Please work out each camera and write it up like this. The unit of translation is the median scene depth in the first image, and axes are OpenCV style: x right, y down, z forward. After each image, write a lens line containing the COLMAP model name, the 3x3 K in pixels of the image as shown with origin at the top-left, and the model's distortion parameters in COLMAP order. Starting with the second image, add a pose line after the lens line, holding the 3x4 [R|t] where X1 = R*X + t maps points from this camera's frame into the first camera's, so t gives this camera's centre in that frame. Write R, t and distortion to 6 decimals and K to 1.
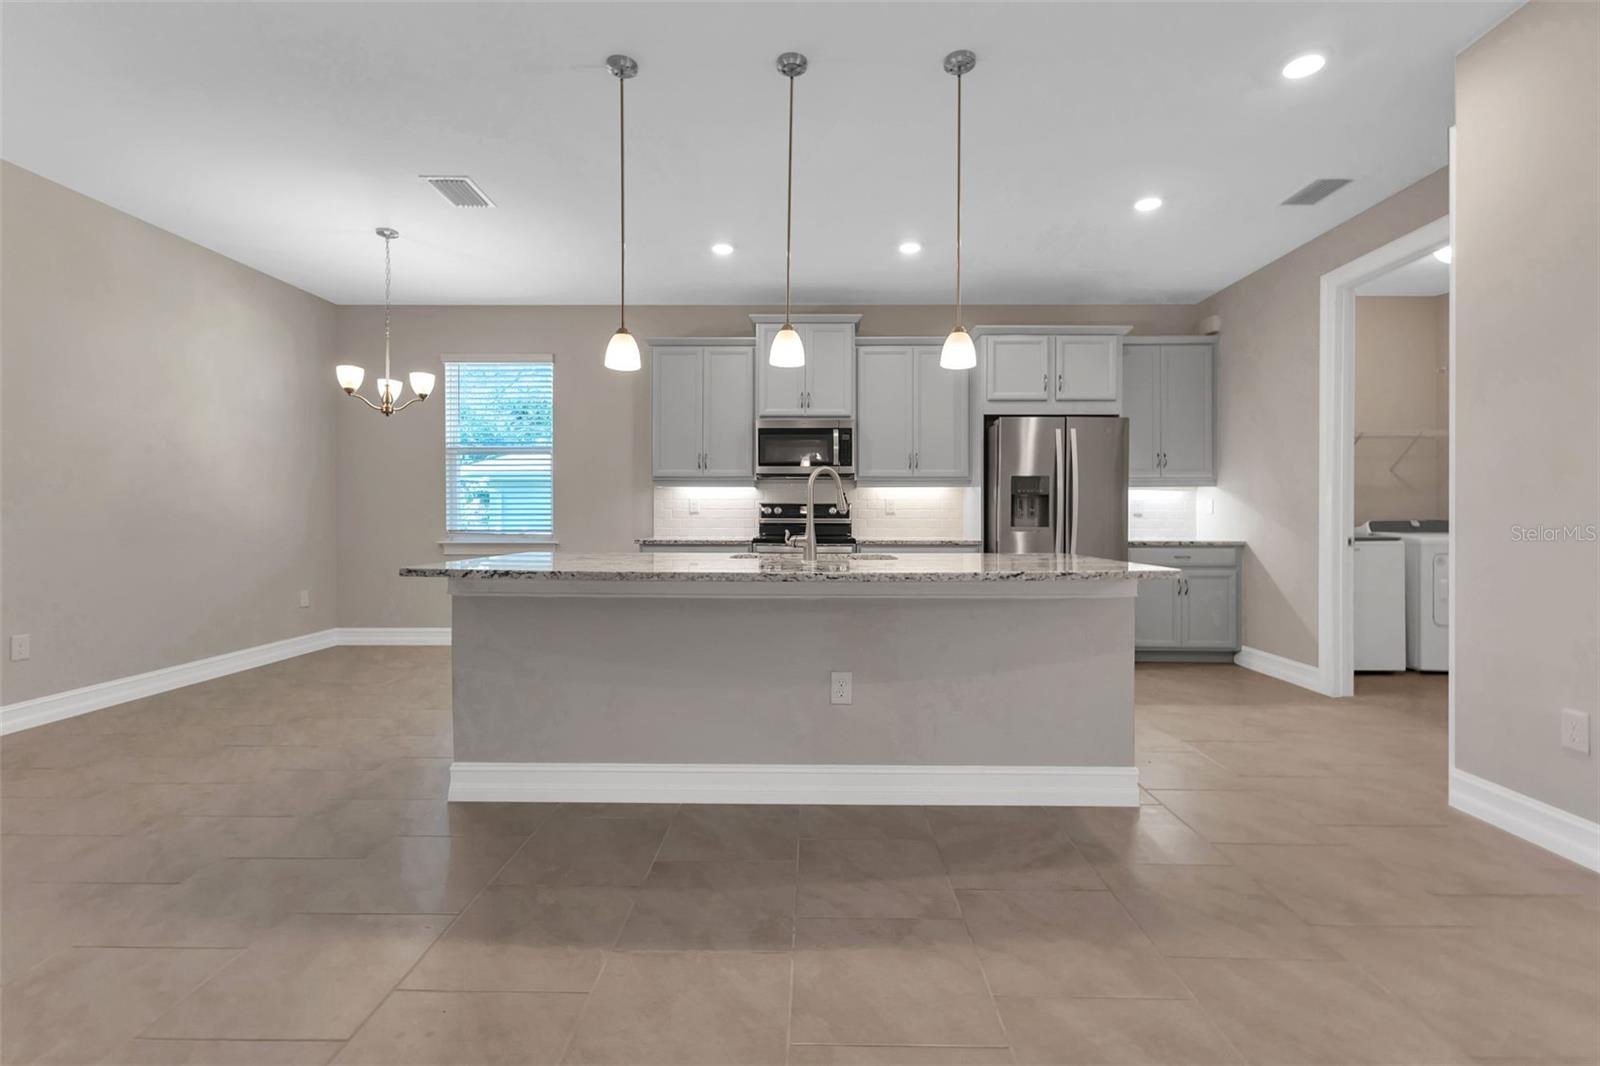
lens RADIAL K [[694.6, 0, 805.0], [0, 694.6, 515.8], [0, 0, 1]] dist [0.003960, -0.000050]
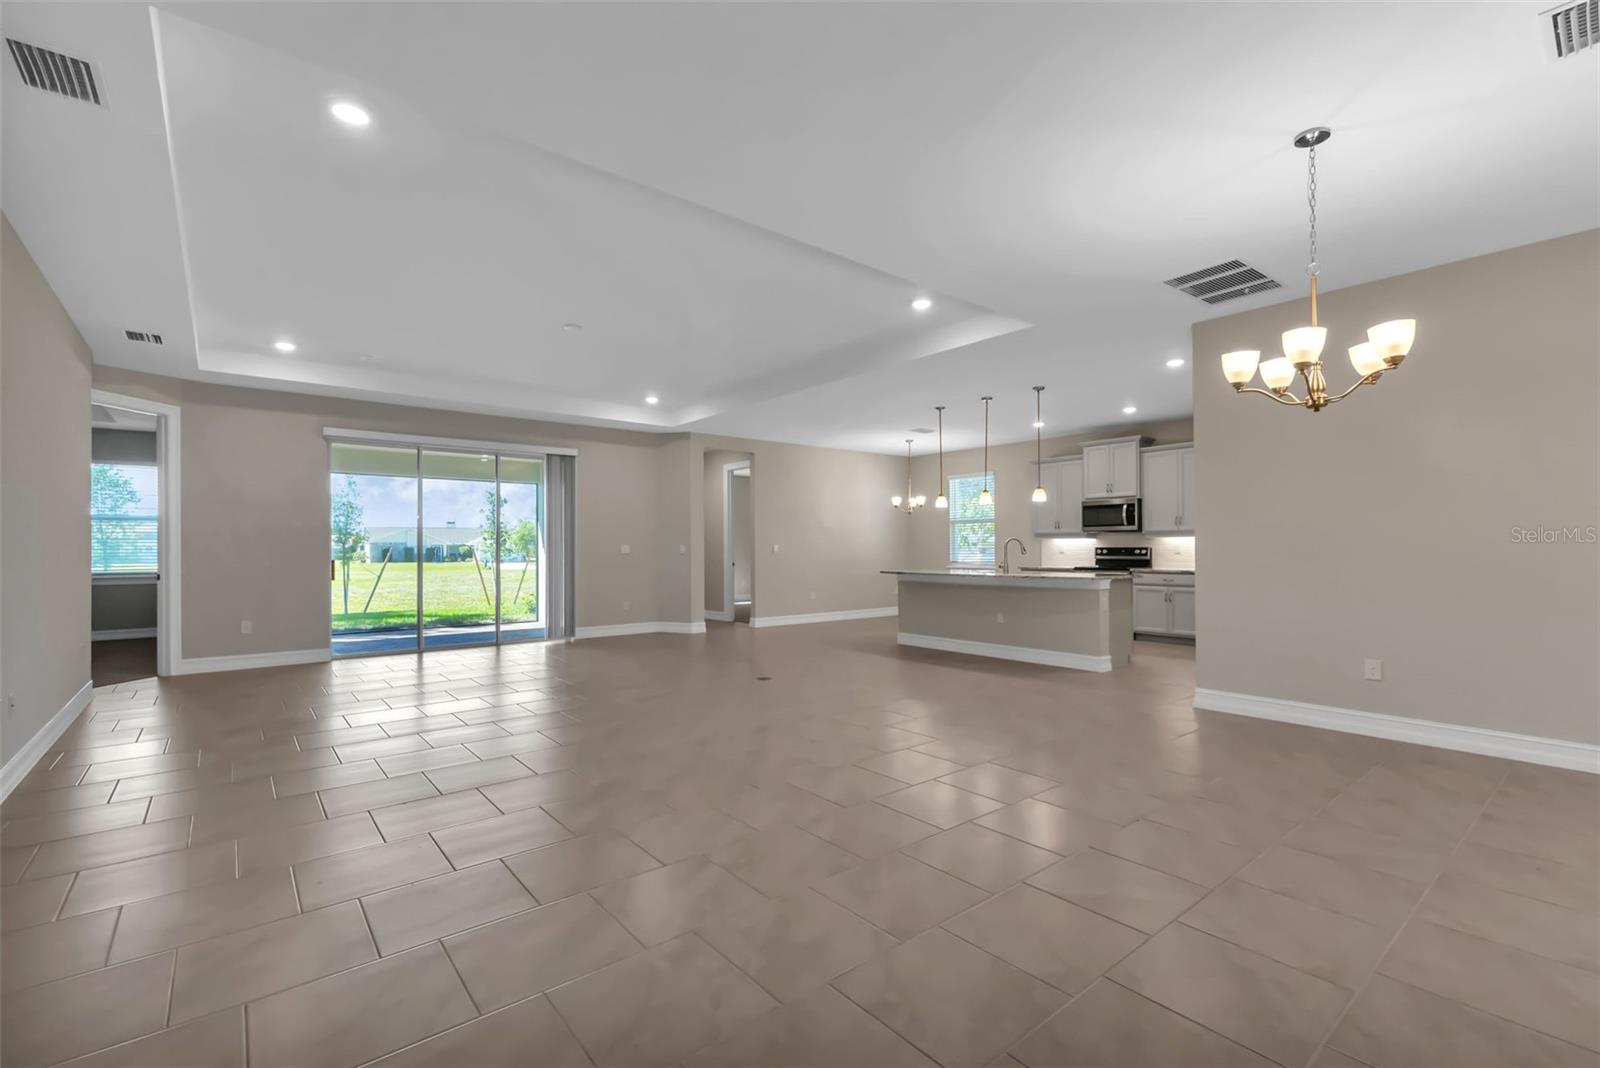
lens RADIAL K [[695.5, 0, 800.0], [0, 695.5, 534.0], [0, 0, 1]] dist [0.002001, 0.000251]
pose [[0.643191, -0.021176, -0.765413, 0.860034], [0.004059, 0.999698, -0.024246, -0.013259], [0.765695, 0.012488, 0.643082, -0.734185]]
